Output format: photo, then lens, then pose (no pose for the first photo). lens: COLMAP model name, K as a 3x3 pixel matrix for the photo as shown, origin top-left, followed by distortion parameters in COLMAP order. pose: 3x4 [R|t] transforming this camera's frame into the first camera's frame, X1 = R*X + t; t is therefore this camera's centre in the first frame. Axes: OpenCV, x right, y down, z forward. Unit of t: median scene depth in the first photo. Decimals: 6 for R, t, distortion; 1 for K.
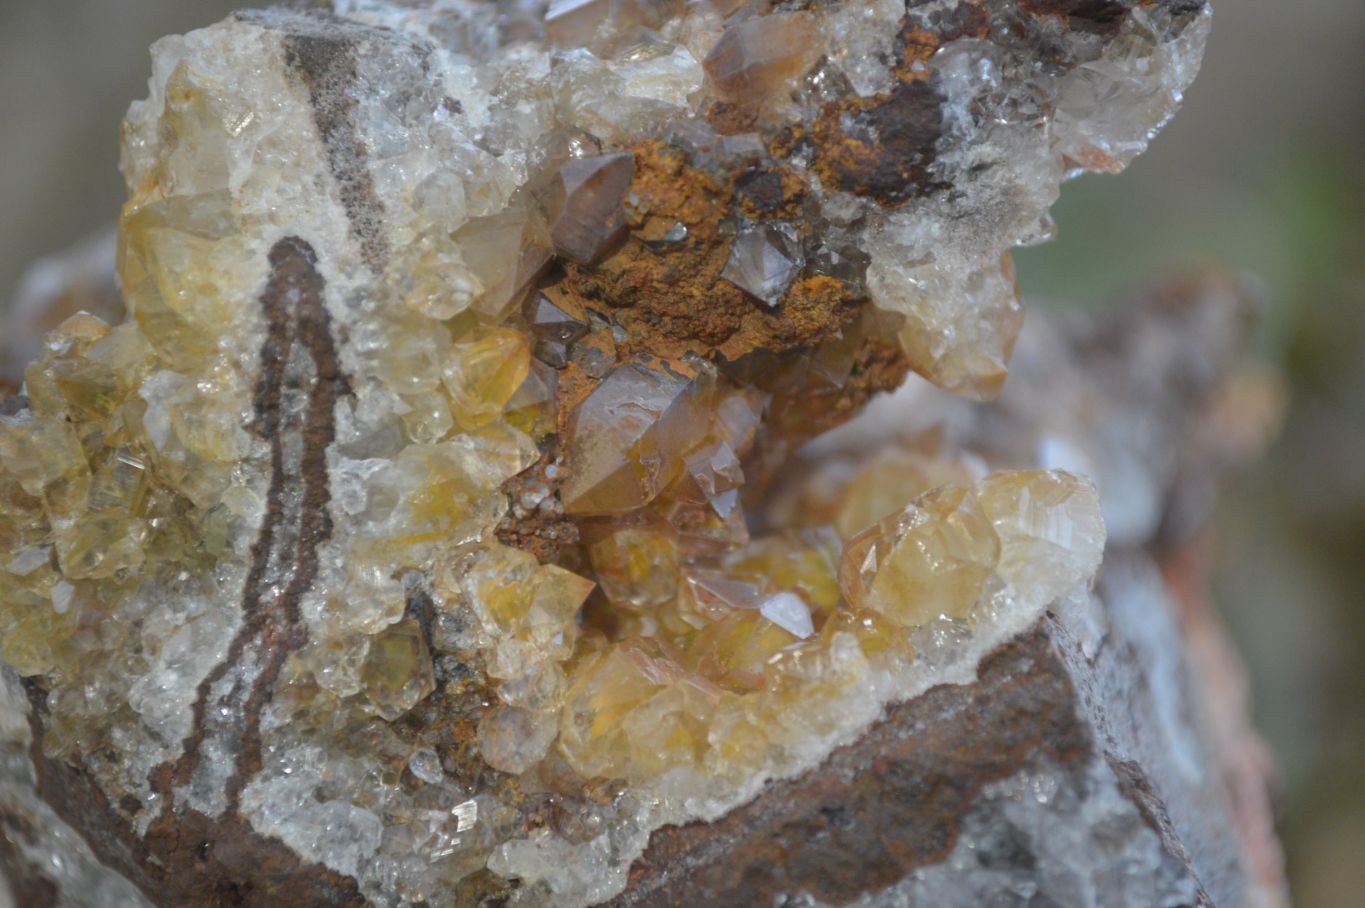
lens RADIAL K [[3244.8, 0, 687.2], [0, 3244.8, 445.6], [0, 0, 1]] dist [0.026715, 0.000000]
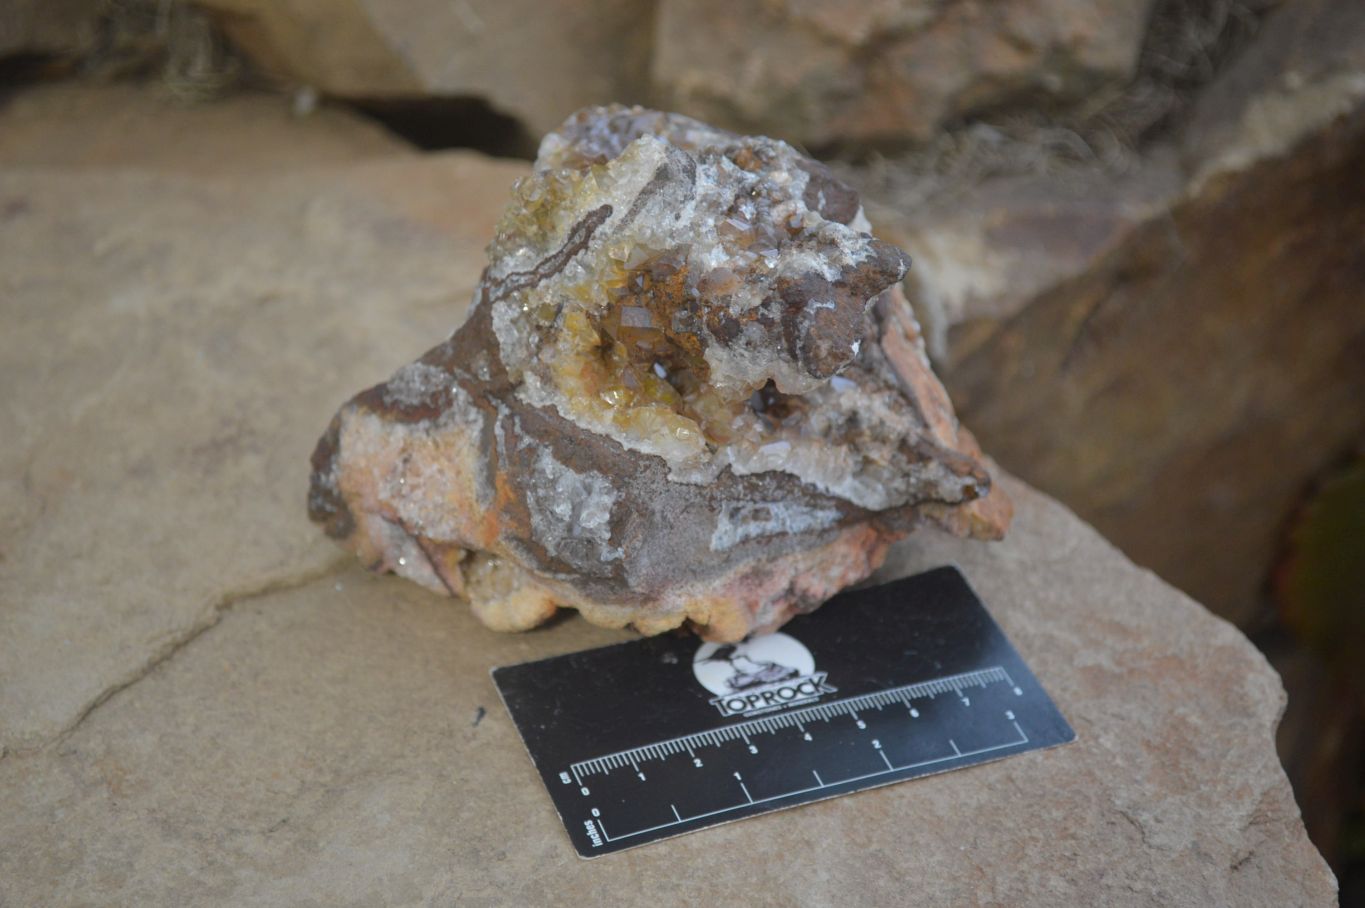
lens RADIAL K [[3244.8, 0, 681.6], [0, 3244.8, 453.4], [0, 0, 1]] dist [0.026715, 0.000000]
pose [[0.517392, 0.786635, -0.336914, 1.229458], [-0.666173, 0.617367, 0.418416, -1.342323], [0.537140, 0.007958, 0.843455, -1.754715]]
